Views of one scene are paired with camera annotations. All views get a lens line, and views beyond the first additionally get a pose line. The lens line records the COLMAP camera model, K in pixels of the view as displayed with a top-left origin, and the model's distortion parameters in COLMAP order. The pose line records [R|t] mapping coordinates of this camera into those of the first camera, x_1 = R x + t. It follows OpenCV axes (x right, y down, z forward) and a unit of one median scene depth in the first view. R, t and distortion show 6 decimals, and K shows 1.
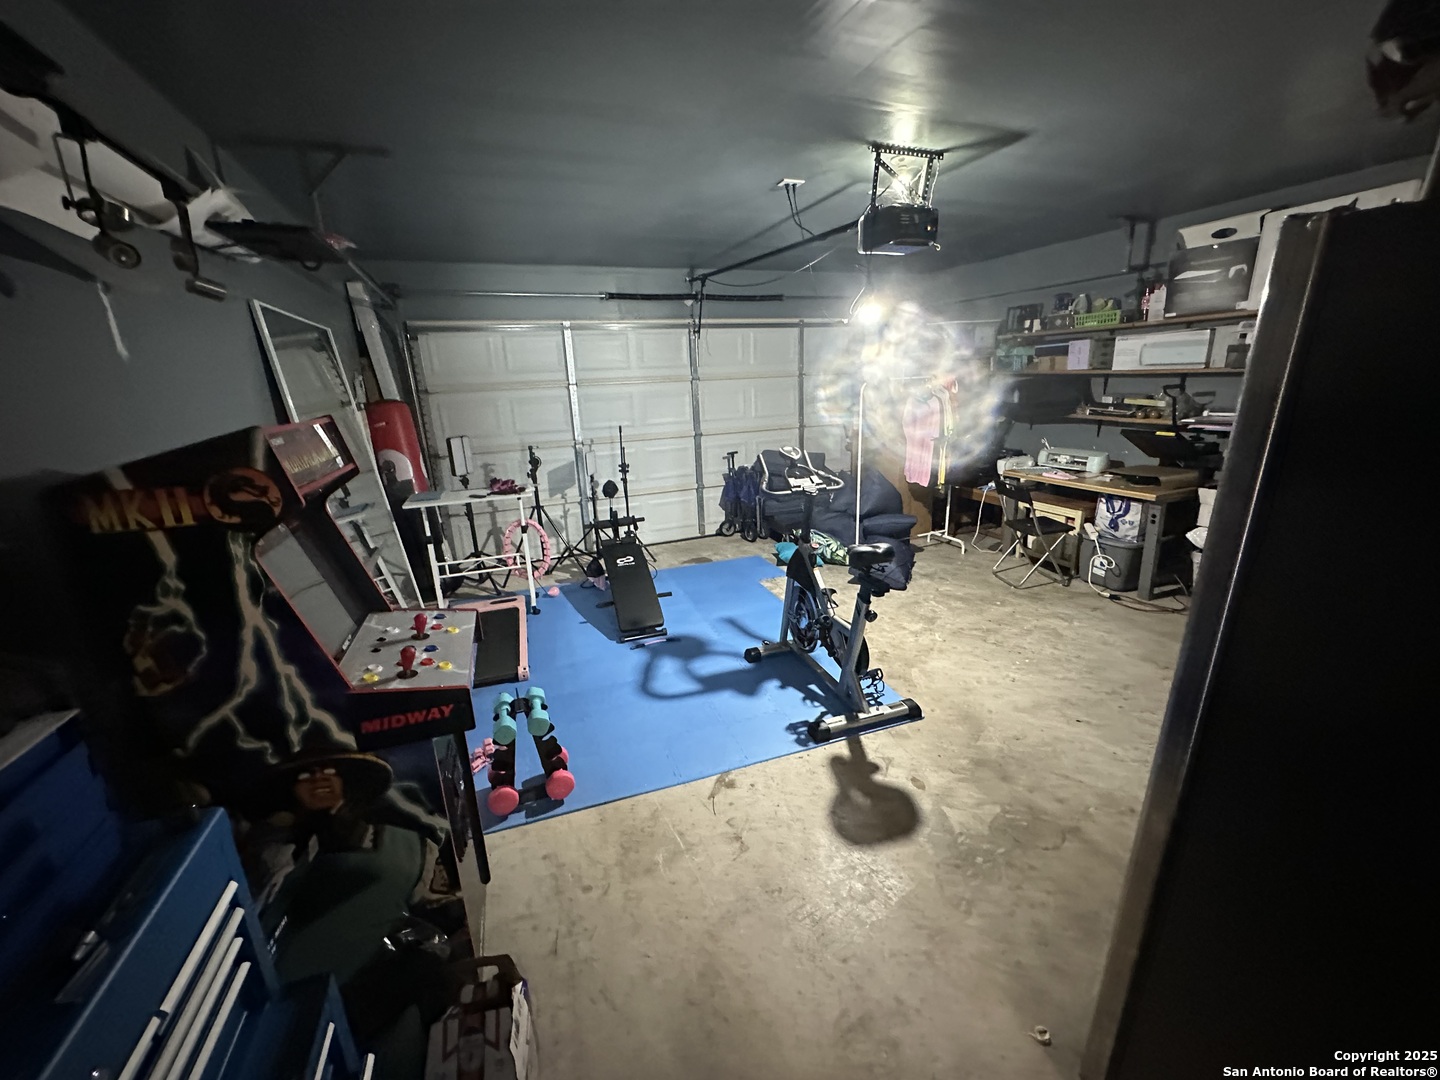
lens RADIAL K [[576.5, 0, 719.7], [0, 576.5, 538.0], [0, 0, 1]] dist [-0.000974, 0.000541]
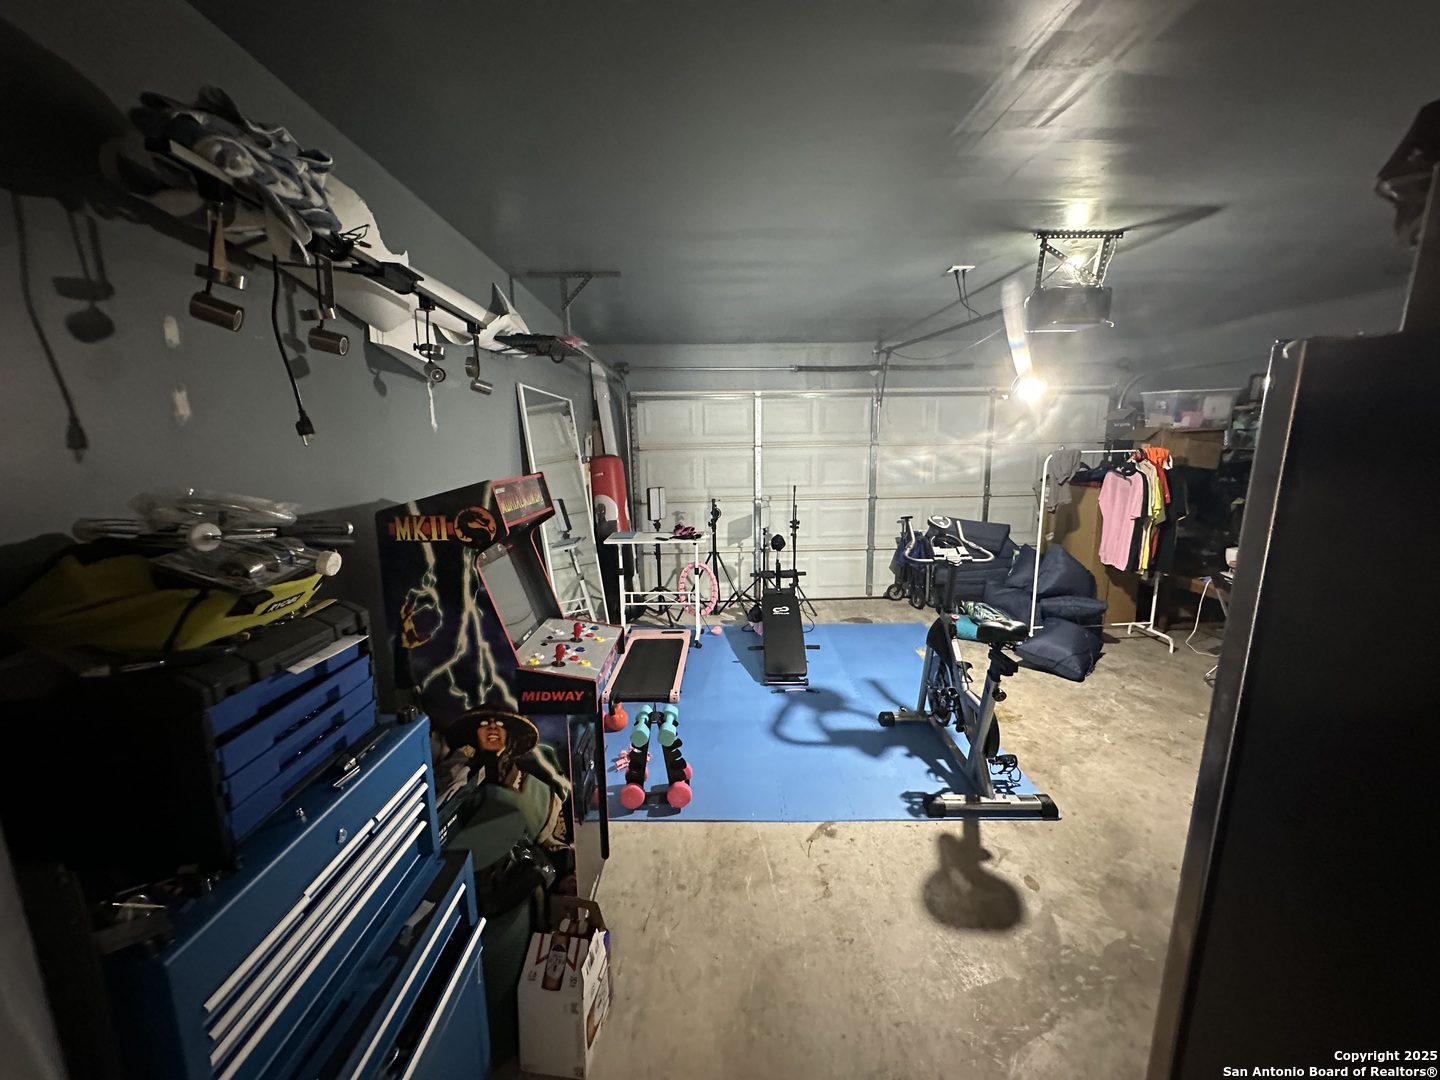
lens RADIAL K [[576.5, 0, 719.7], [0, 576.5, 538.0], [0, 0, 1]] dist [-0.000974, 0.000541]
pose [[0.938537, 0.084008, -0.334801, 0.116448], [-0.115492, 0.990456, -0.075230, 0.000729], [0.325286, 0.109273, 0.939281, -0.086784]]
